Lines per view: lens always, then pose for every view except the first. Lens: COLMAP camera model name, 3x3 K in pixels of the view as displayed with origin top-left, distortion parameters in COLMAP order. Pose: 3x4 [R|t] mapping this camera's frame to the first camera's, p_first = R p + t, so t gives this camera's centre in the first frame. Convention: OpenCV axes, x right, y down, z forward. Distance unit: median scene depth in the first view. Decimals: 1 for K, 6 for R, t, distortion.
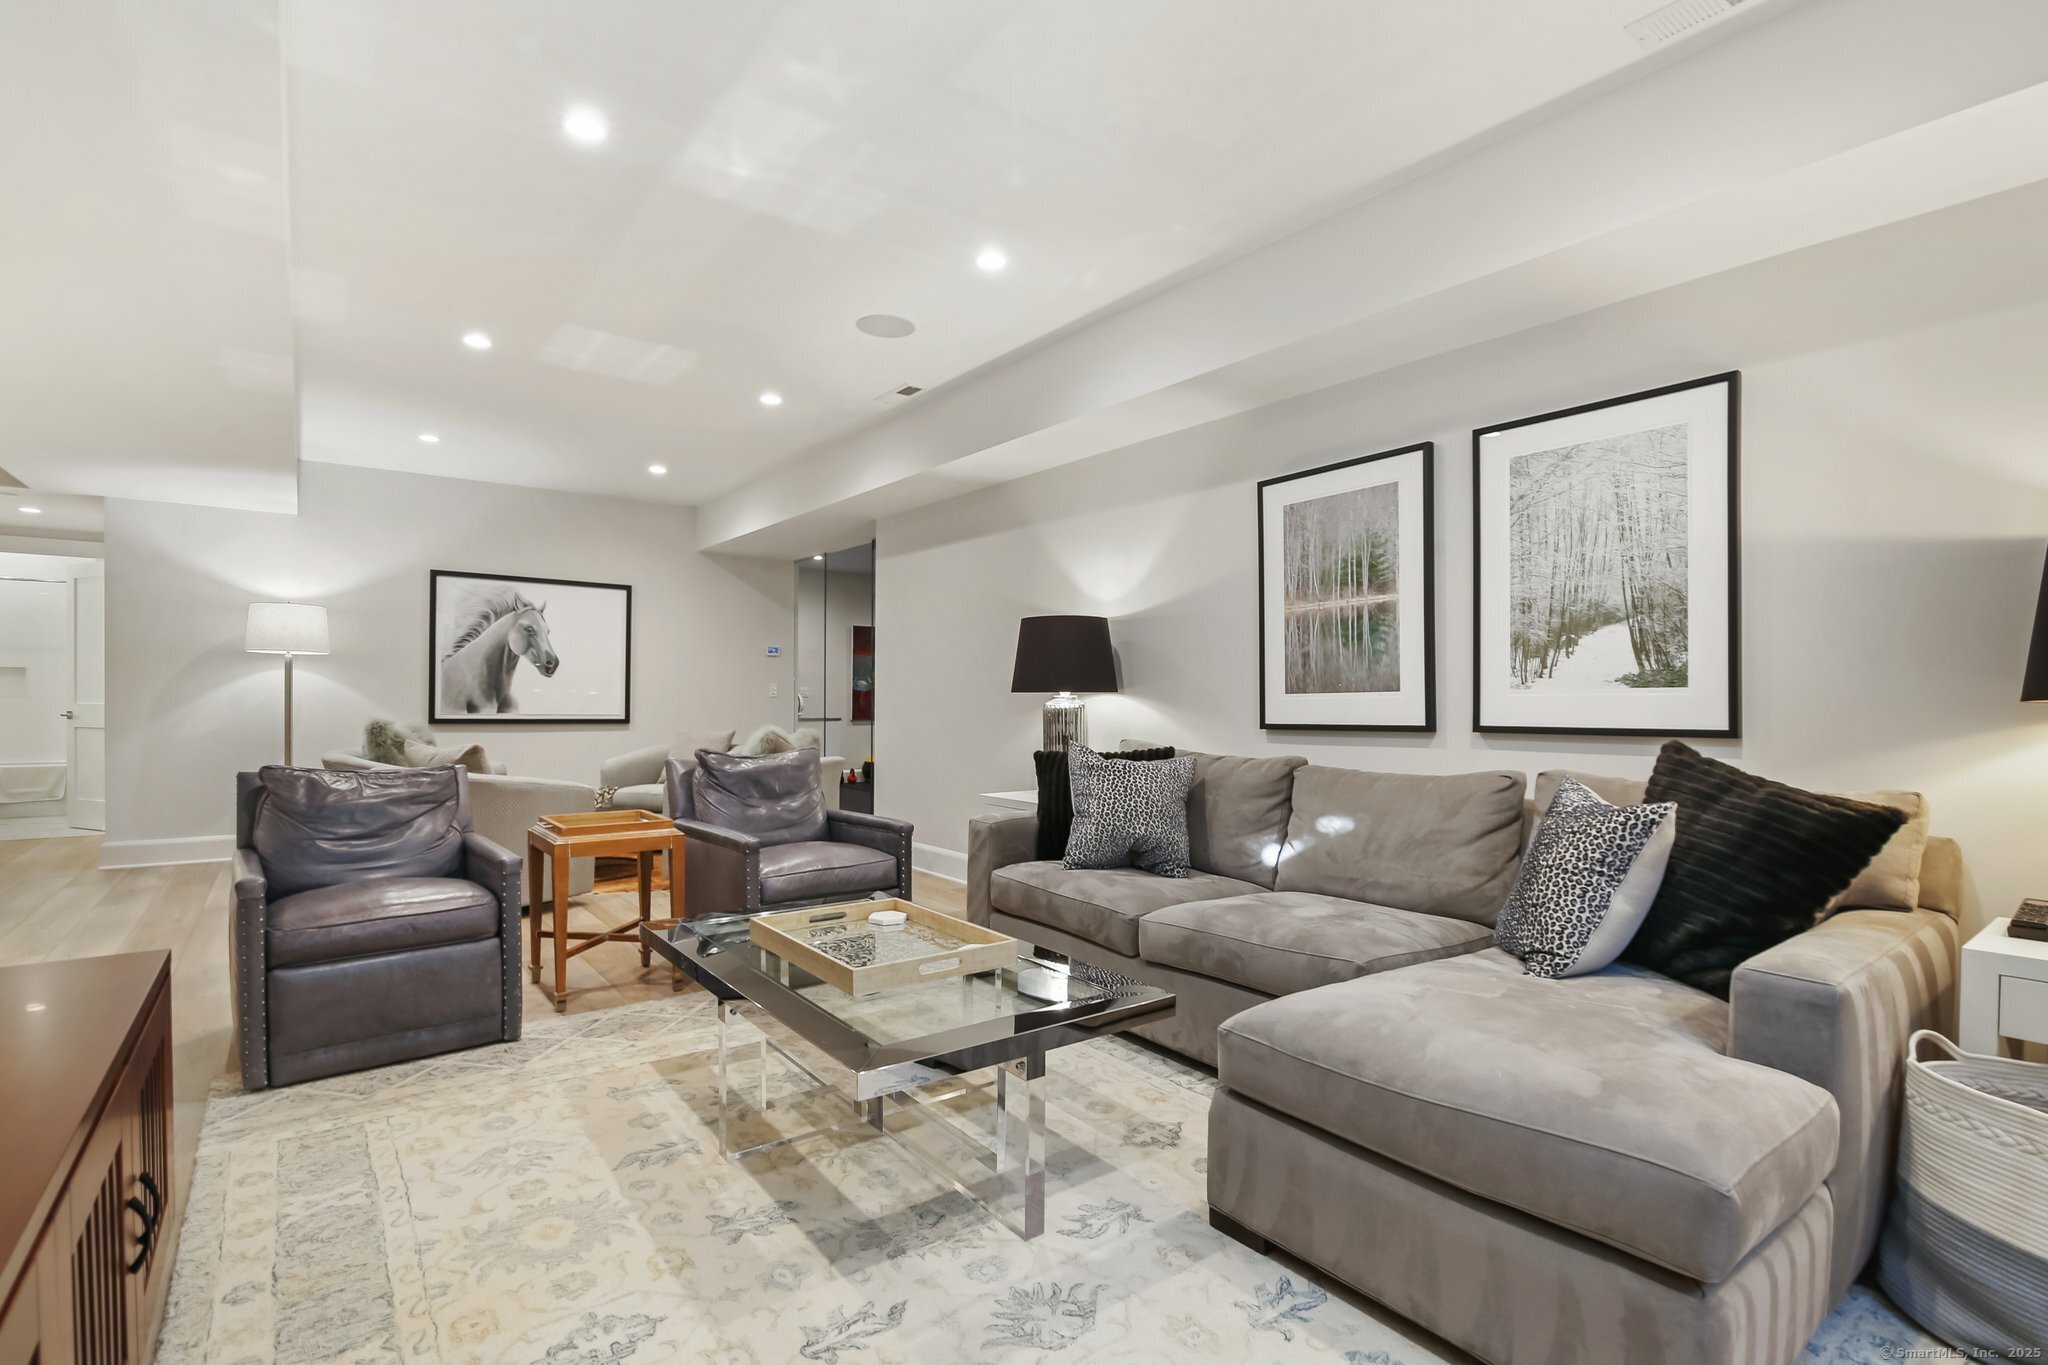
lens RADIAL K [[944.9, 0, 1027.7], [0, 944.9, 696.1], [0, 0, 1]] dist [-0.022410, 0.002383]
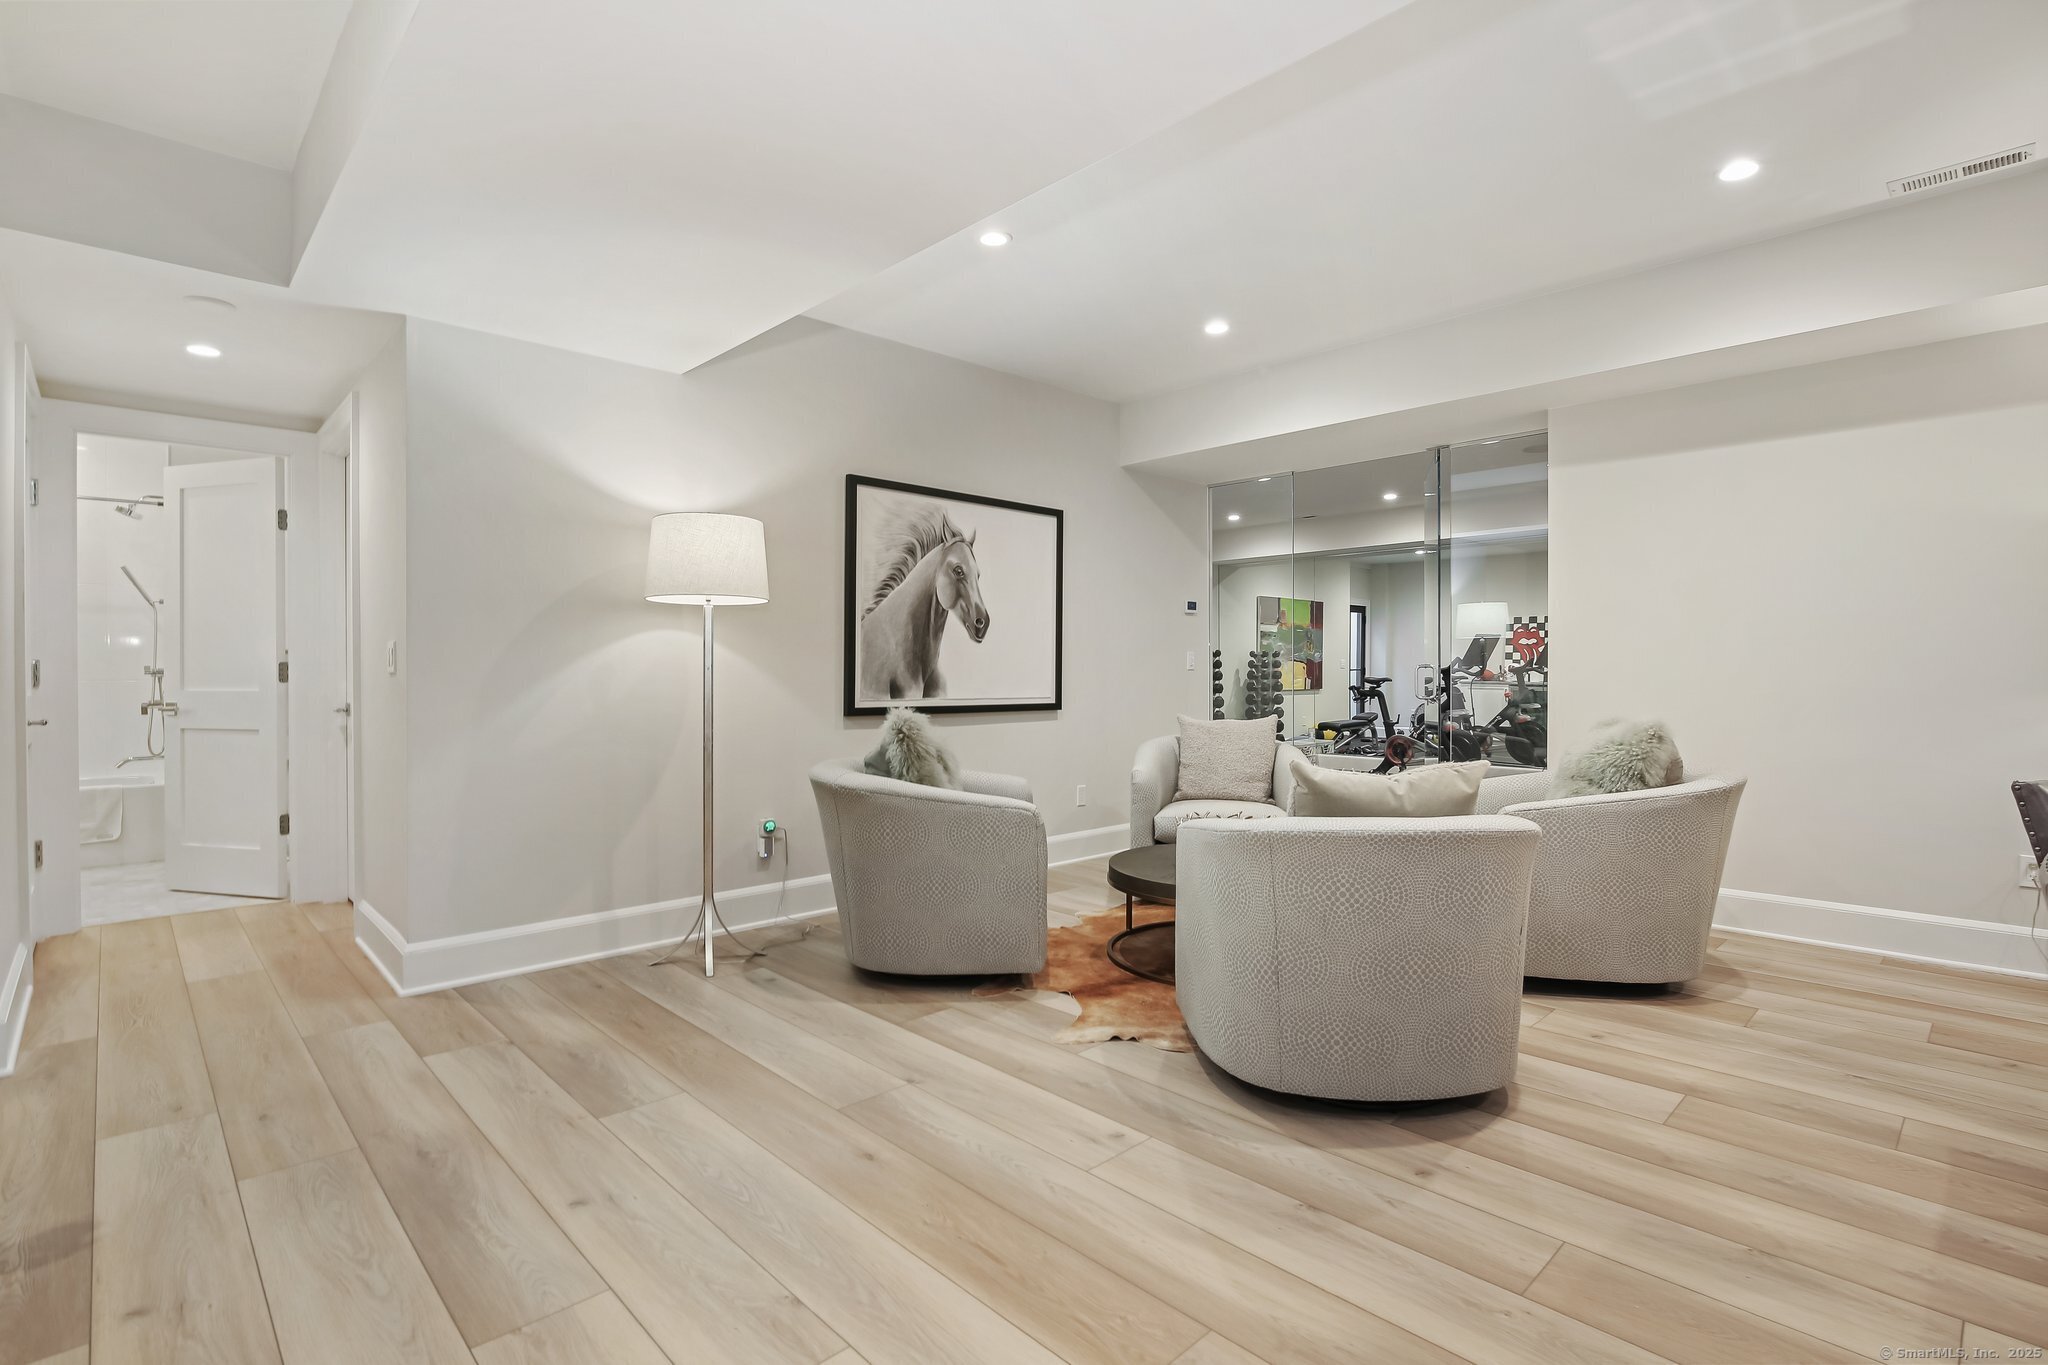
lens RADIAL K [[944.9, 0, 1018.9], [0, 944.9, 673.2], [0, 0, 1]] dist [-0.022410, 0.002383]
pose [[0.994031, -0.011972, 0.108443, -0.569361], [0.011467, 0.999920, 0.005281, -0.001876], [-0.108498, -0.004006, 0.994089, 0.334697]]
